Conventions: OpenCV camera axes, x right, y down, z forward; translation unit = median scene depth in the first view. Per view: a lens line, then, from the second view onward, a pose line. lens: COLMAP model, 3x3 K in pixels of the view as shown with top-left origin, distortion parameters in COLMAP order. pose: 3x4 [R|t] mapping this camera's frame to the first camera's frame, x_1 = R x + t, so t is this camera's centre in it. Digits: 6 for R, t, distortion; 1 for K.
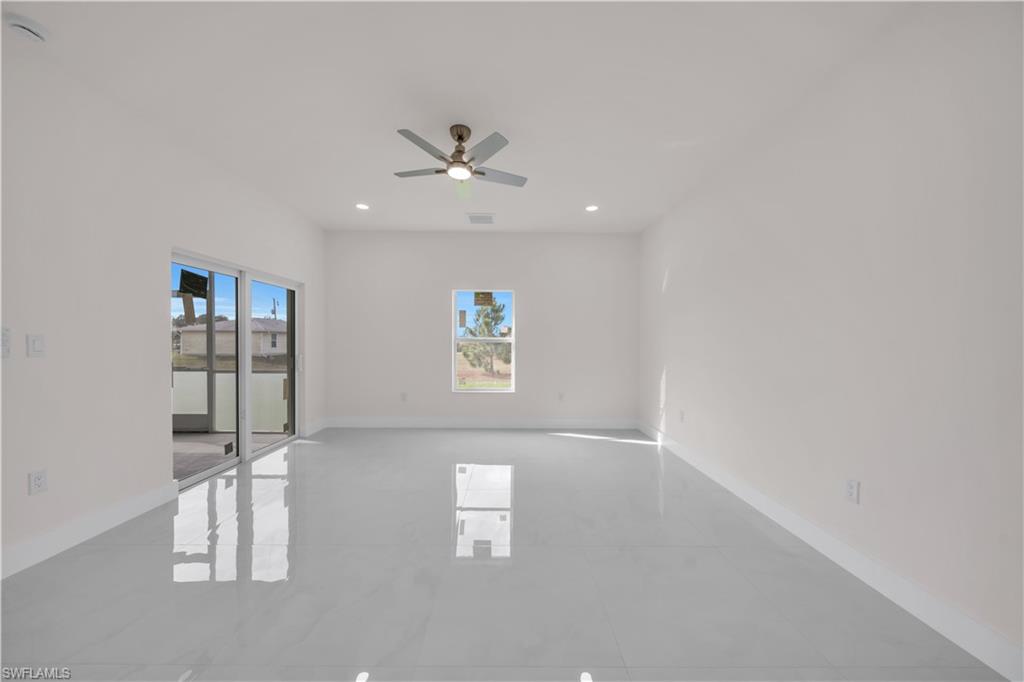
lens RADIAL K [[354.8, 0, 506.8], [0, 354.8, 347.9], [0, 0, 1]] dist [-0.000224, 0.000174]
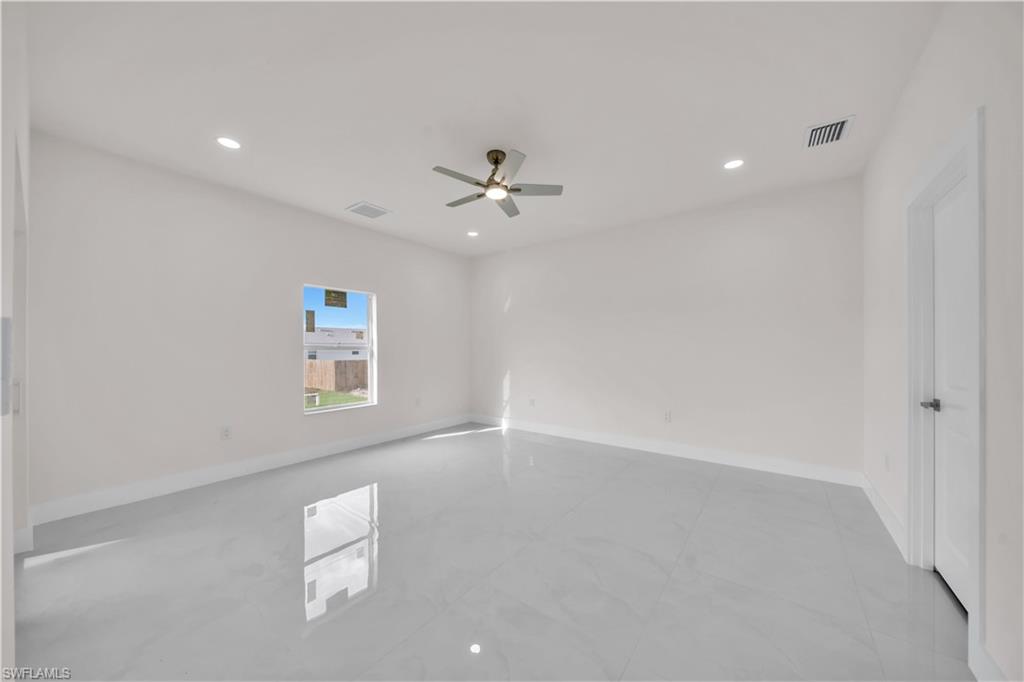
lens RADIAL K [[354.8, 0, 518.8], [0, 354.8, 346.8], [0, 0, 1]] dist [-0.000224, 0.000174]
pose [[0.615850, -0.004257, 0.787852, -0.468064], [0.019992, 0.999748, -0.010226, -0.006667], [-0.787610, 0.022048, 0.615780, 0.142358]]
